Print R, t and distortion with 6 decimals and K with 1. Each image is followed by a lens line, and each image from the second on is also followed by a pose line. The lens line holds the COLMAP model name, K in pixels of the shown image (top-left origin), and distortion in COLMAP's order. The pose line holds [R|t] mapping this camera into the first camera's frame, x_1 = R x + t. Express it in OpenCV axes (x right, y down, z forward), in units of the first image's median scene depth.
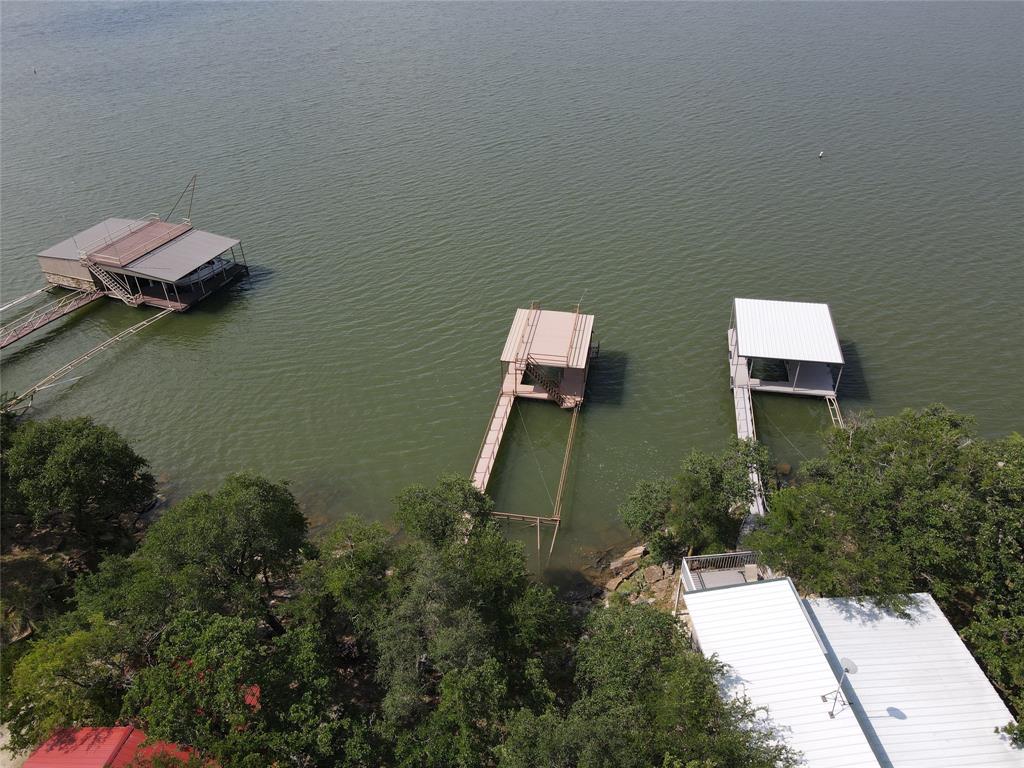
lens RADIAL K [[751.6, 0, 511.0], [0, 751.6, 392.4], [0, 0, 1]] dist [0.004571, 0.028059]
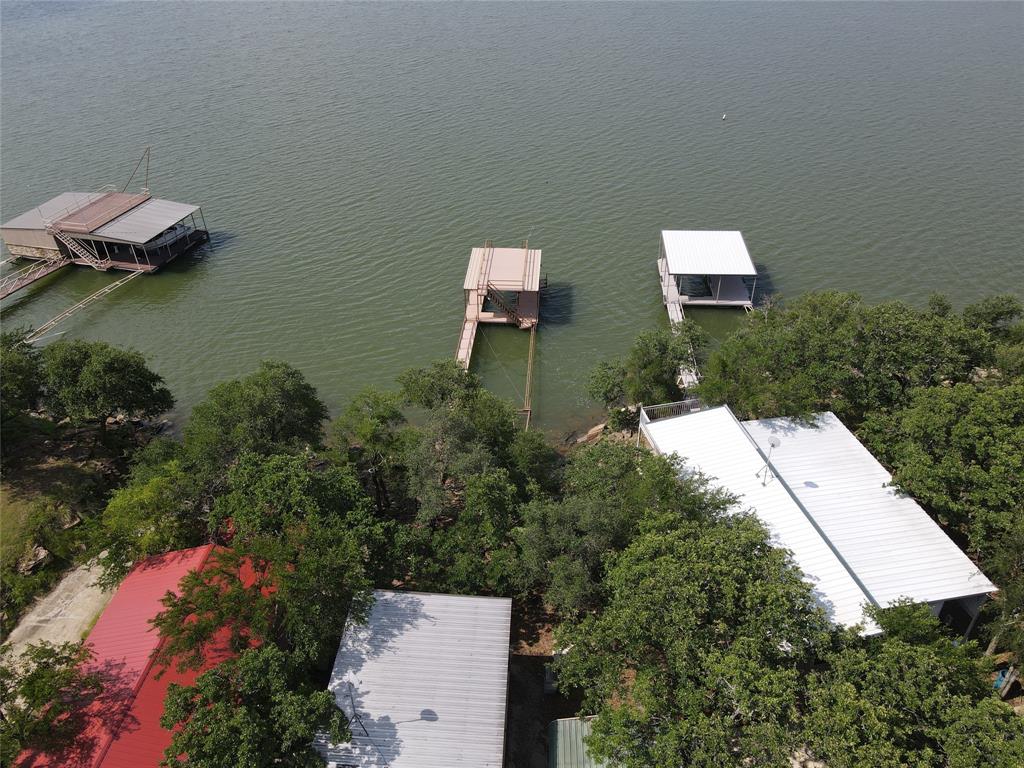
lens RADIAL K [[751.6, 0, 511.0], [0, 751.6, 392.4], [0, 0, 1]] dist [0.004571, 0.028059]
pose [[0.993133, -0.066360, 0.096345, -0.059456], [0.066218, 0.997794, 0.004670, 0.106587], [-0.096442, 0.001742, 0.995337, -0.120863]]
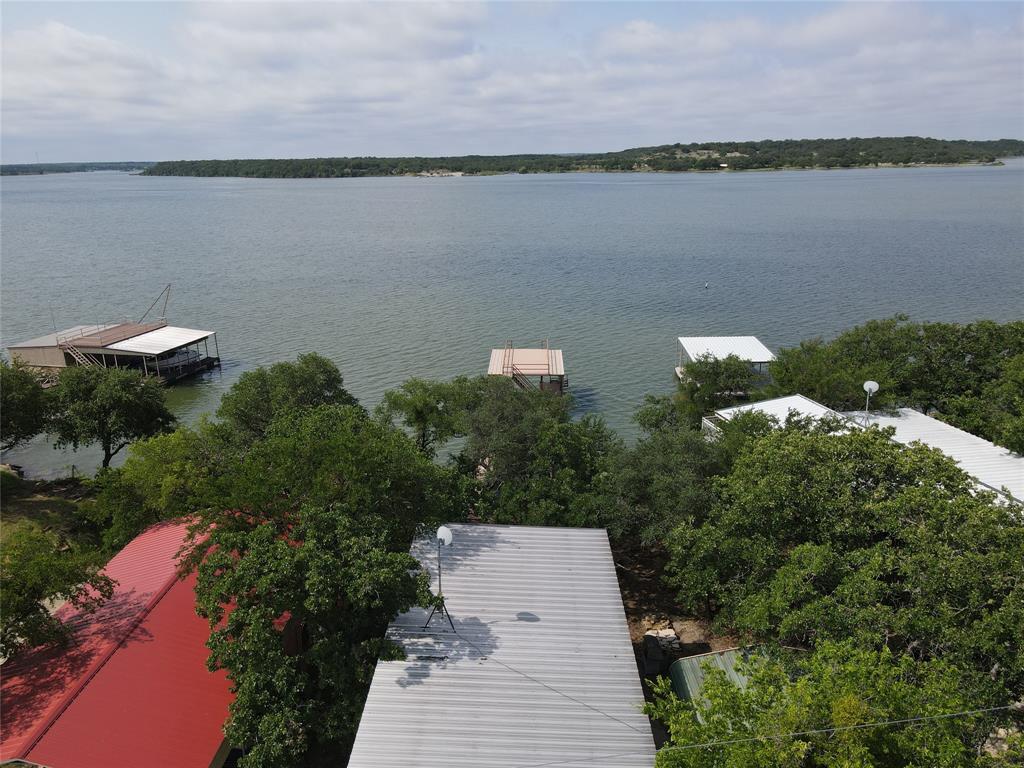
lens RADIAL K [[751.6, 0, 511.0], [0, 751.6, 392.4], [0, 0, 1]] dist [0.004571, 0.028059]
pose [[0.988733, -0.041174, 0.143916, -0.134008], [0.084311, 0.947601, -0.308131, 0.311297], [-0.123688, 0.316793, 0.940396, -0.028847]]
